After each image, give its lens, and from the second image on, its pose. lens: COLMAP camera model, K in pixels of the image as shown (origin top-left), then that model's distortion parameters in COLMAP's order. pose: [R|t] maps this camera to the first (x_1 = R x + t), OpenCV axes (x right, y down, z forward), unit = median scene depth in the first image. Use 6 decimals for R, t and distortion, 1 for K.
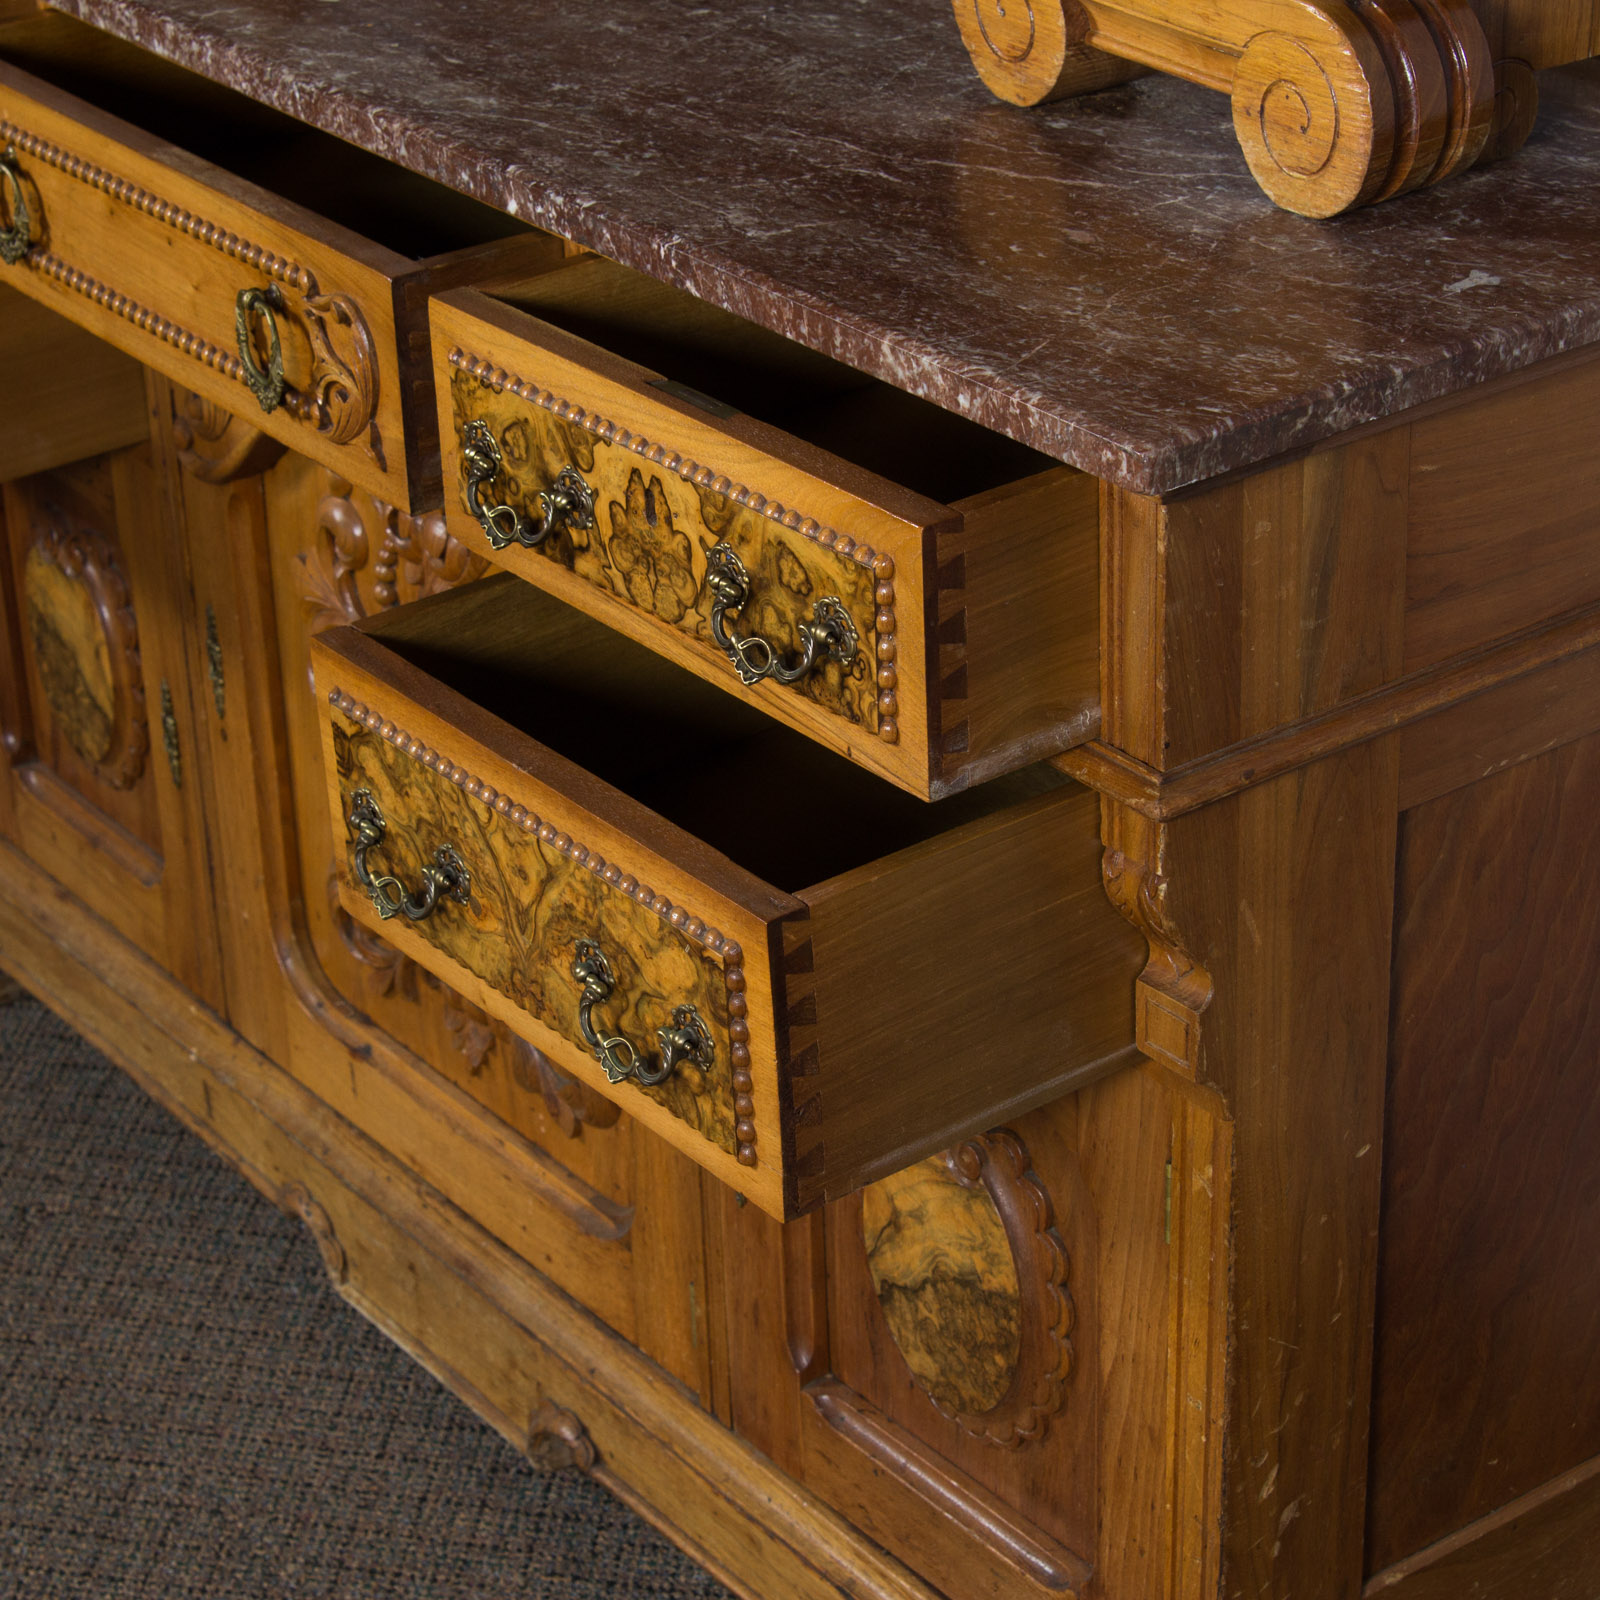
lens RADIAL K [[3928.7, 0, 801.4], [0, 3928.7, 809.0], [0, 0, 1]] dist [-0.046795, 0.000000]
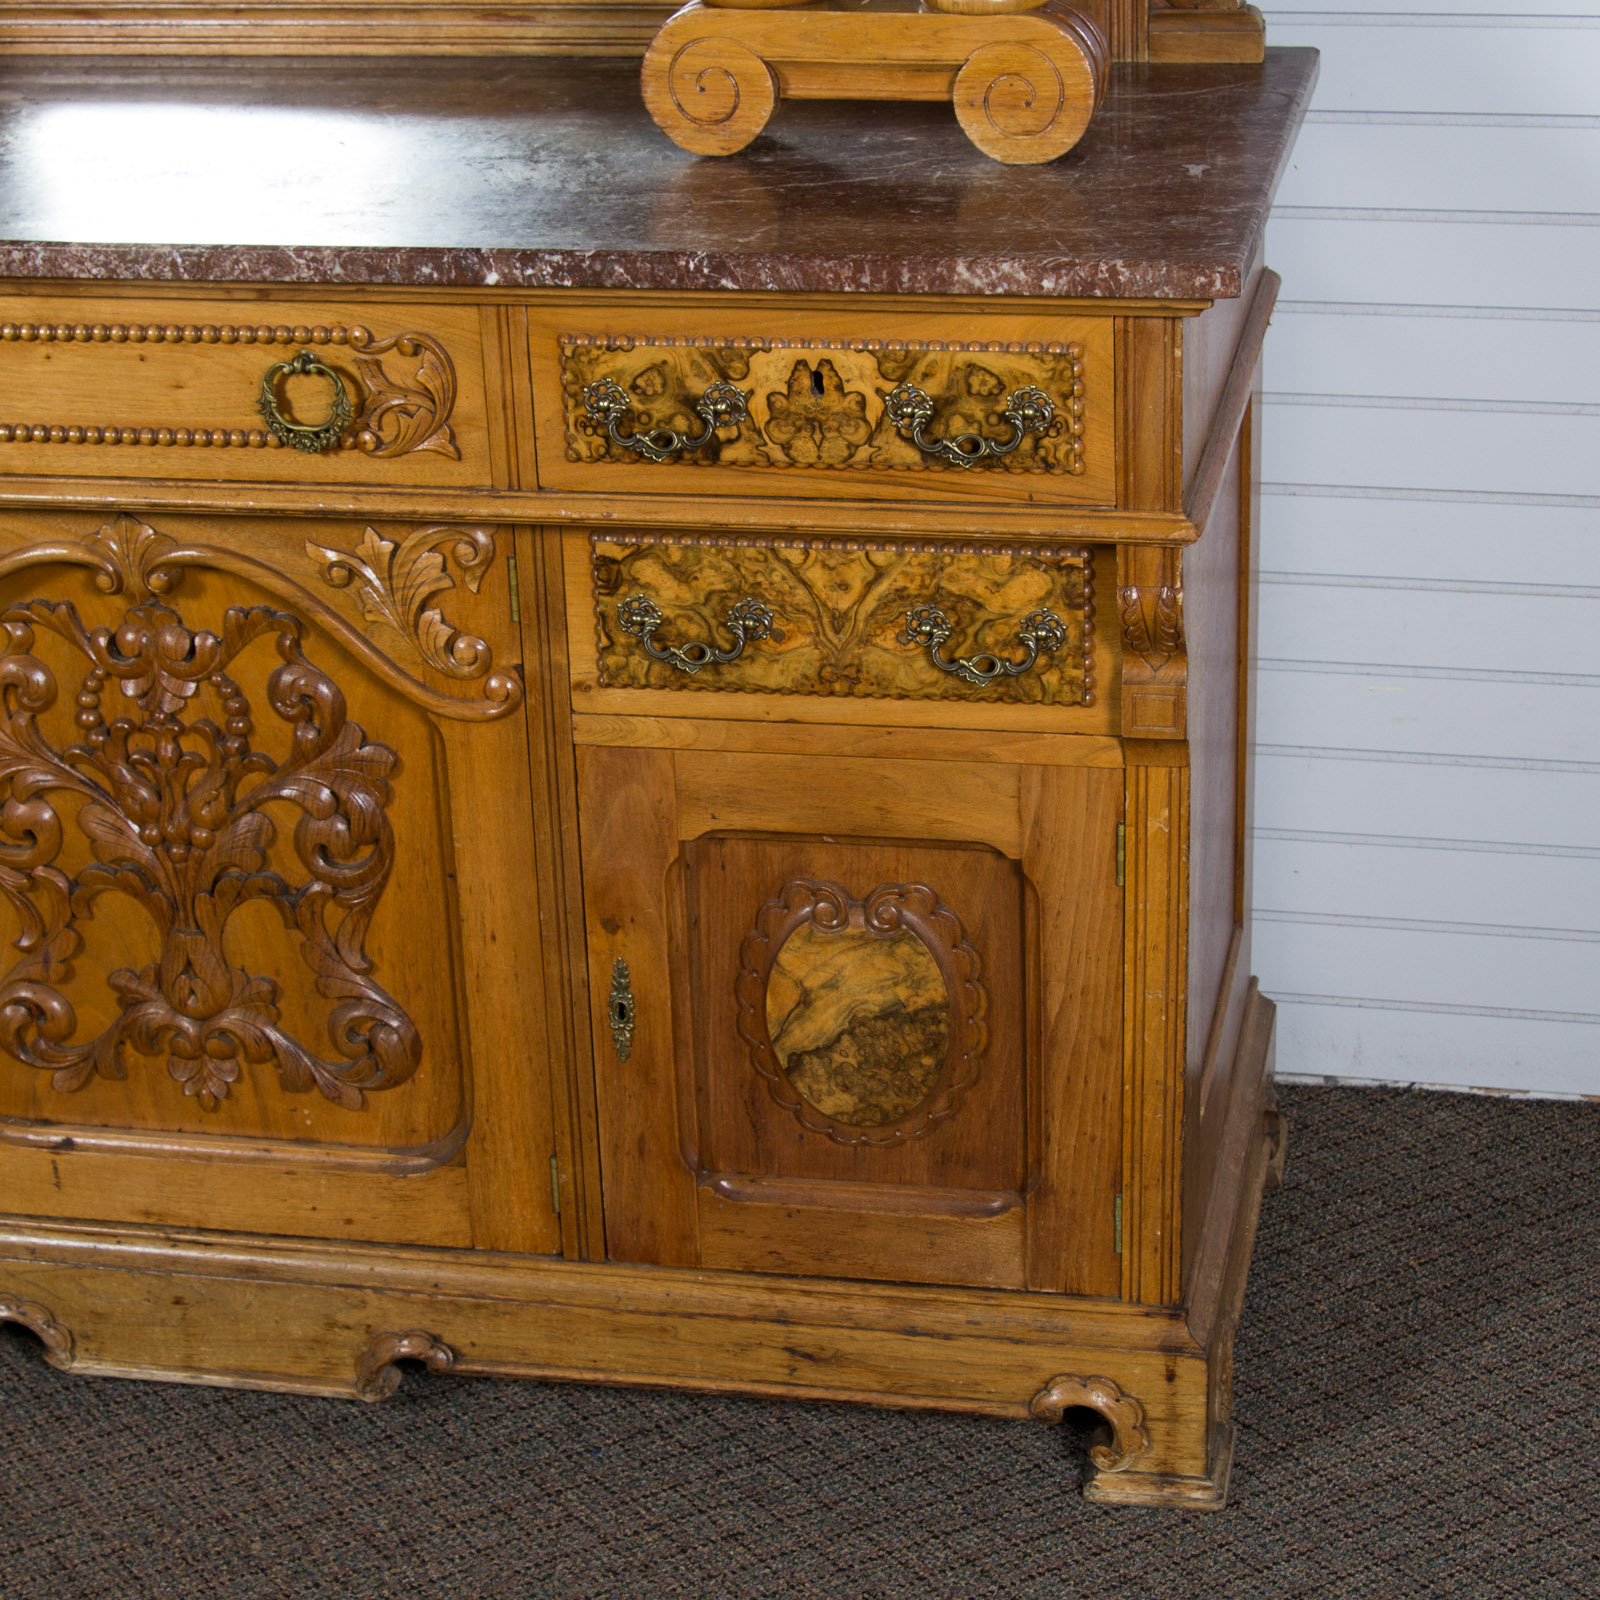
lens RADIAL K [[3642.6, 0, 790.1], [0, 3642.6, 794.9], [0, 0, 1]] dist [-0.081229, 0.000000]
pose [[0.748277, -0.259376, 0.610578, -0.798712], [0.316723, 0.948404, 0.014734, 0.022471], [-0.582896, 0.182359, 0.791819, 0.022732]]
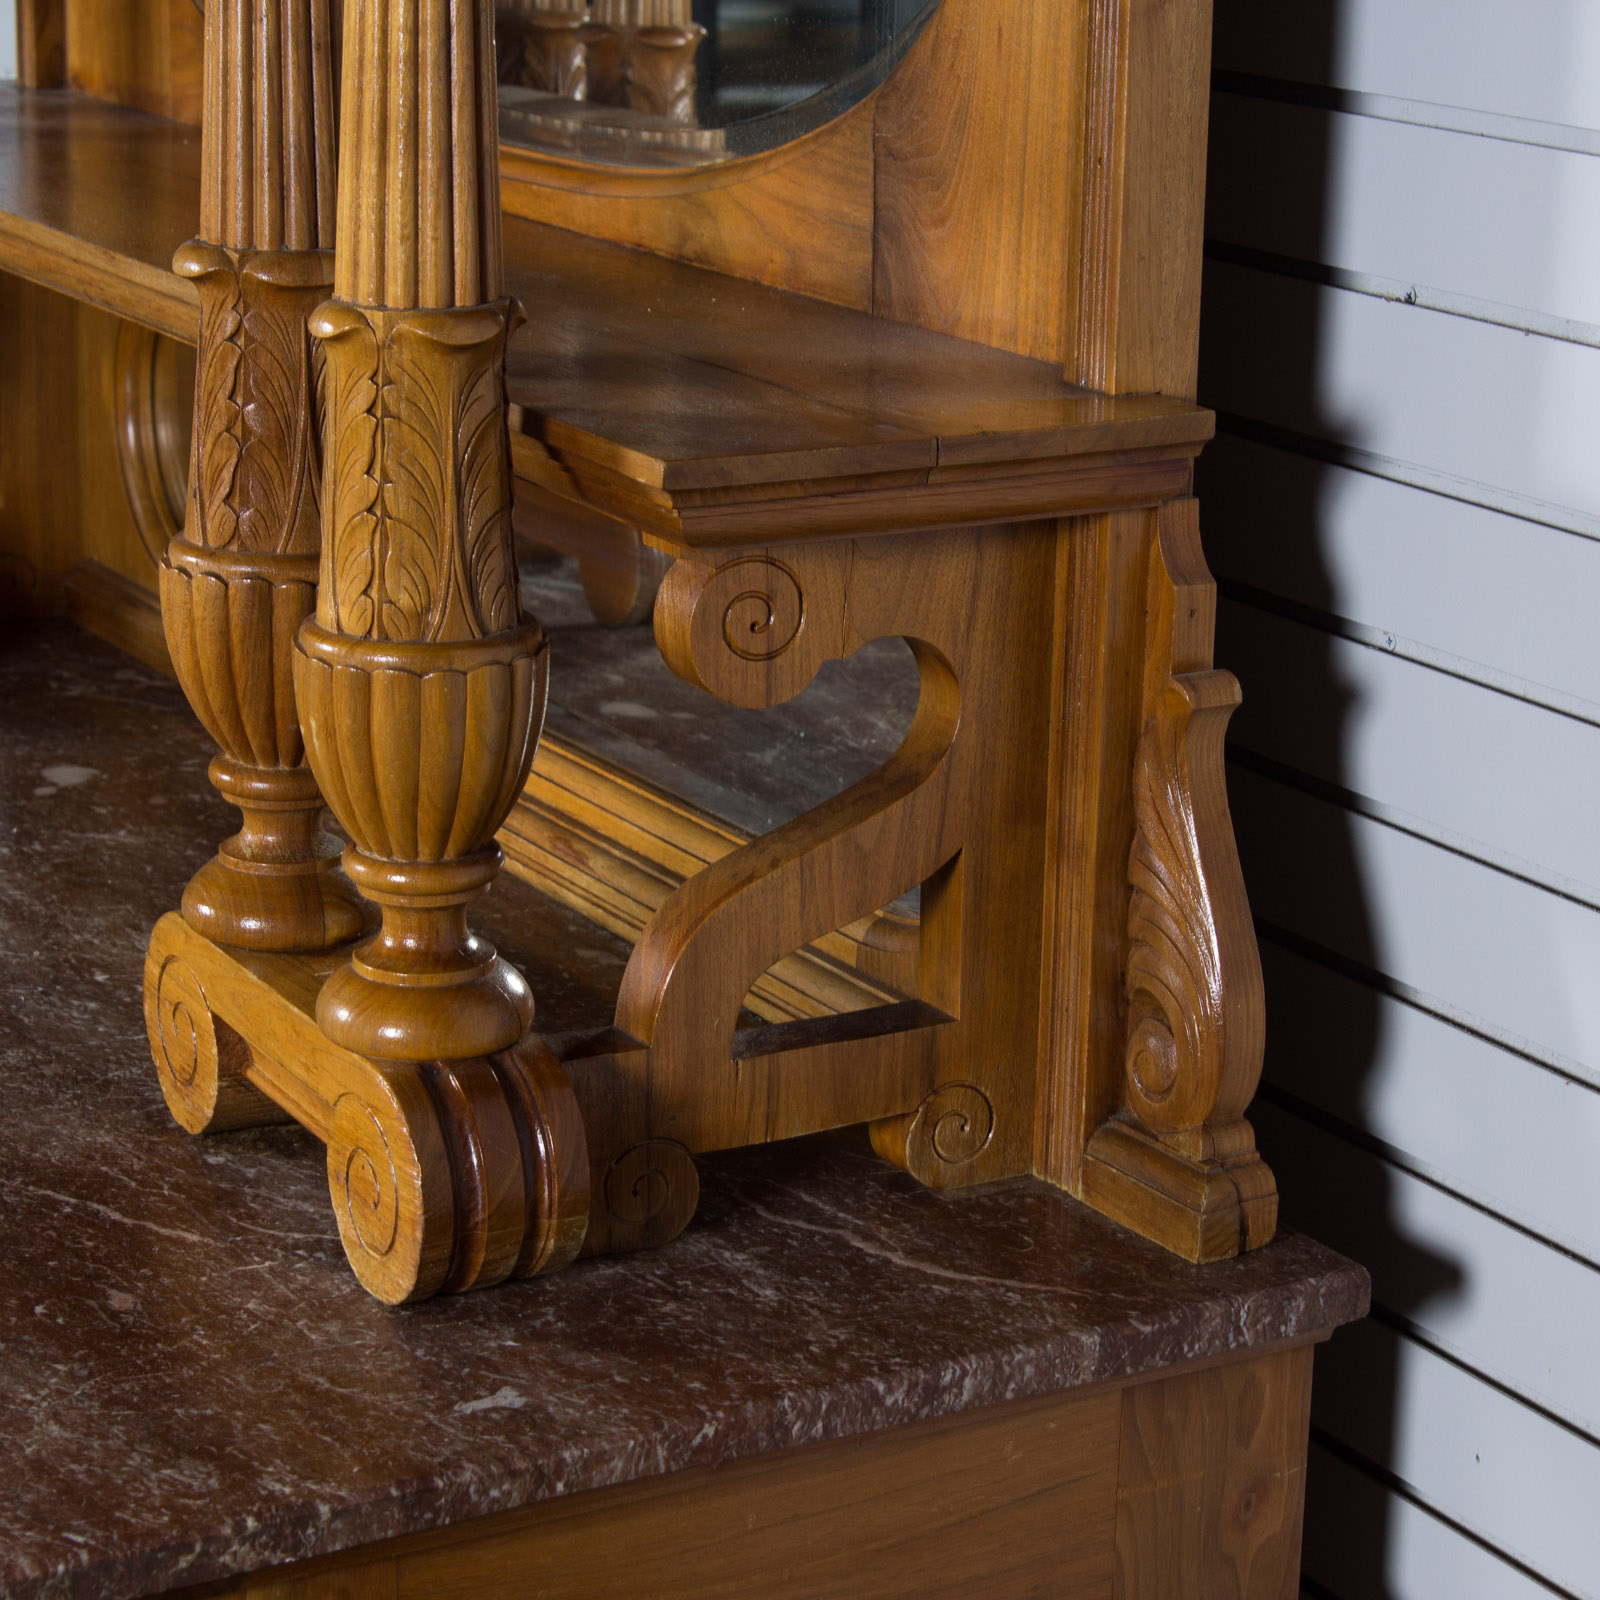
lens RADIAL K [[4131.2, 0, 787.4], [0, 4131.2, 798.1], [0, 0, 1]] dist [-0.051199, 0.000000]
pose [[0.993238, 0.080059, -0.084077, 0.280819], [-0.095601, 0.974900, -0.201073, -0.079814], [0.065869, 0.207751, 0.975961, 0.063497]]
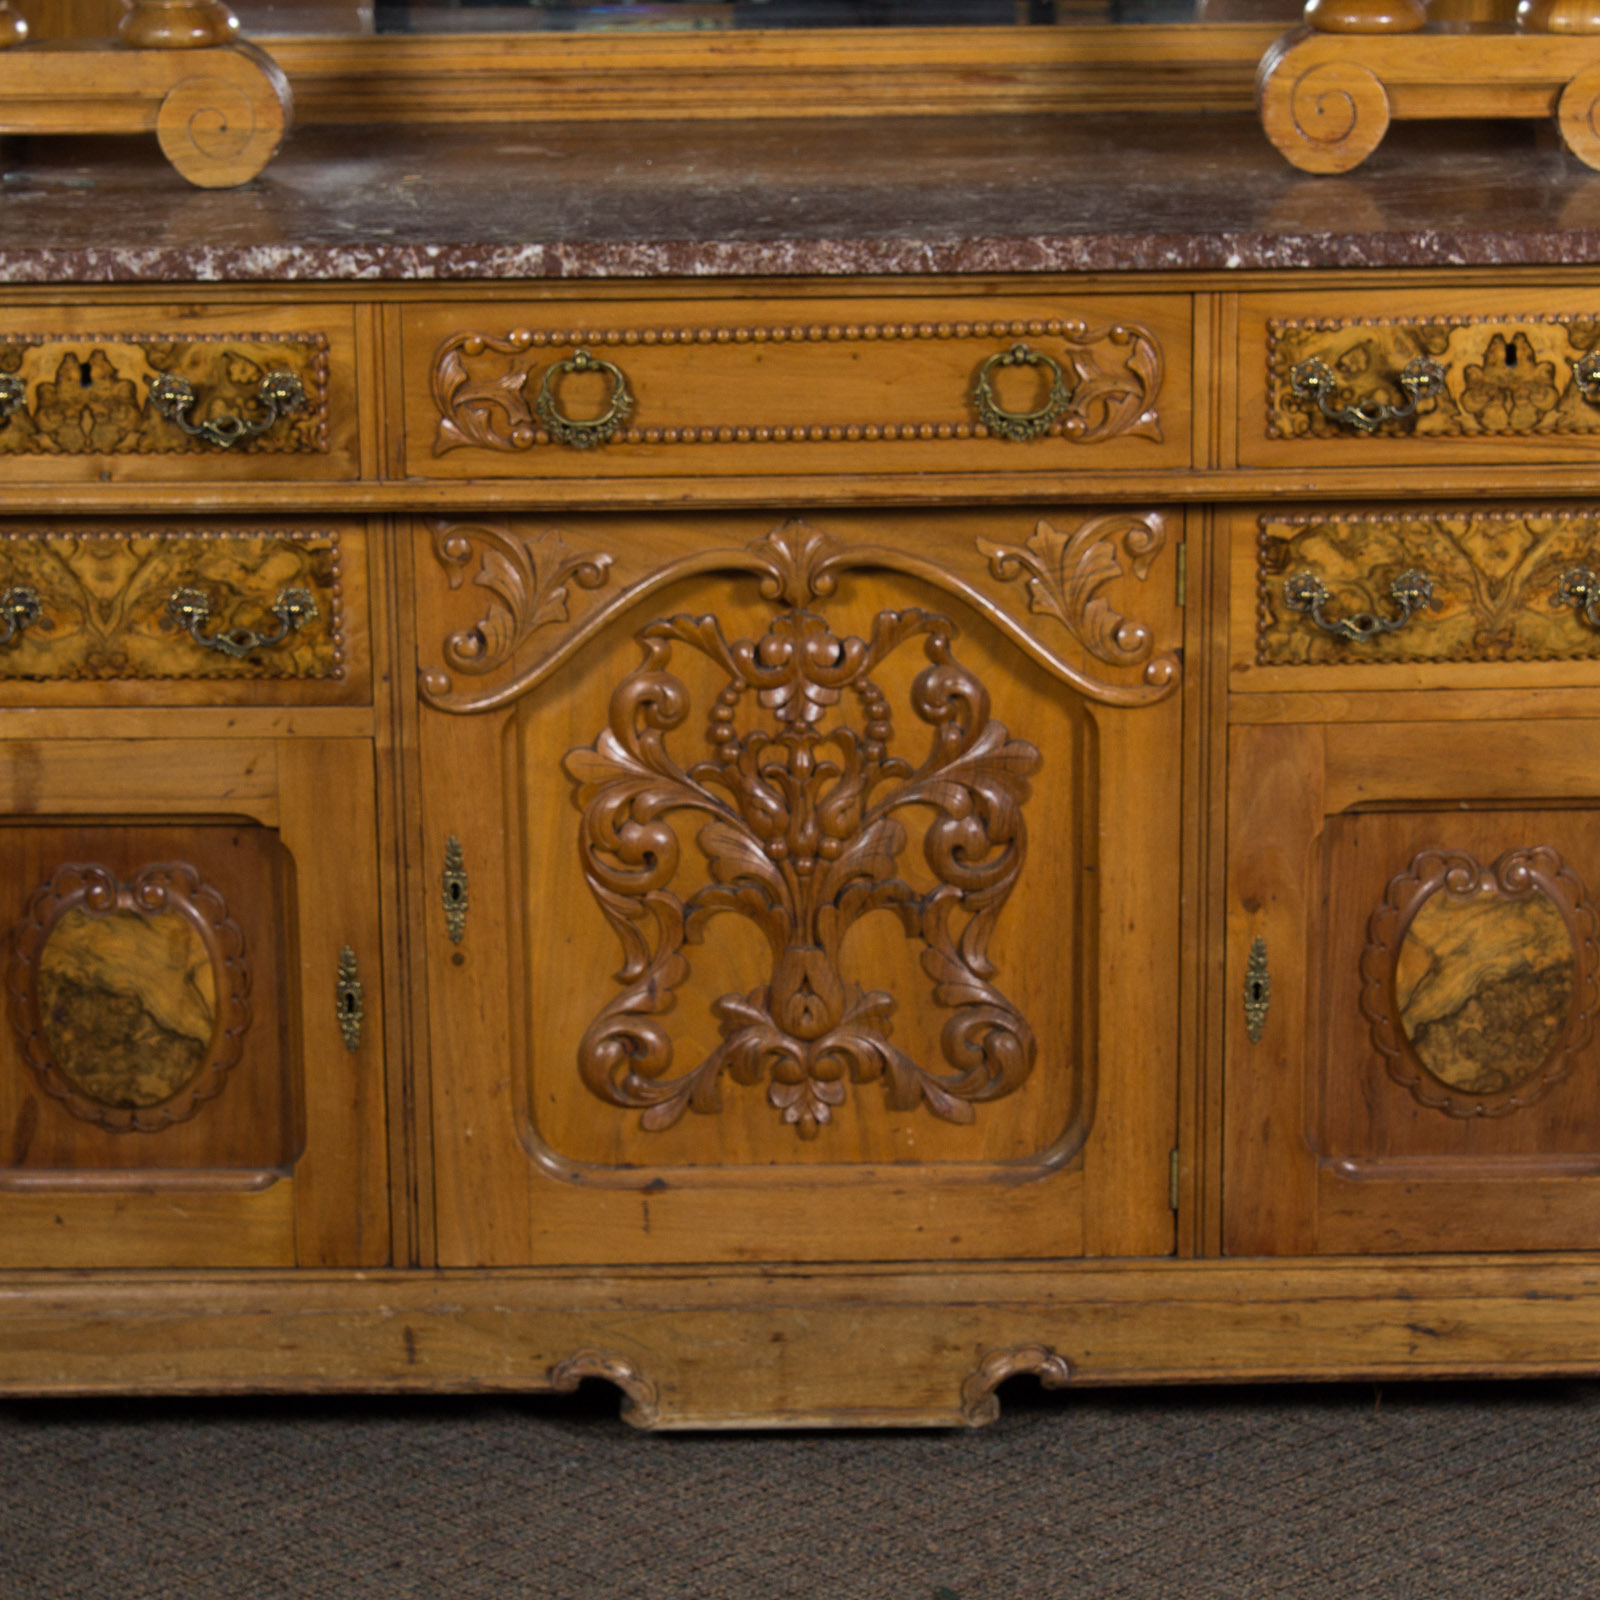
lens RADIAL K [[5109.5, 0, 805.0], [0, 5109.5, 804.7], [0, 0, 1]] dist [0.005520, 0.000000]
pose [[0.592113, -0.199903, 0.780667, -1.690721], [0.365469, 0.930004, -0.039055, 0.045795], [-0.718216, 0.308434, 0.623726, 0.020108]]
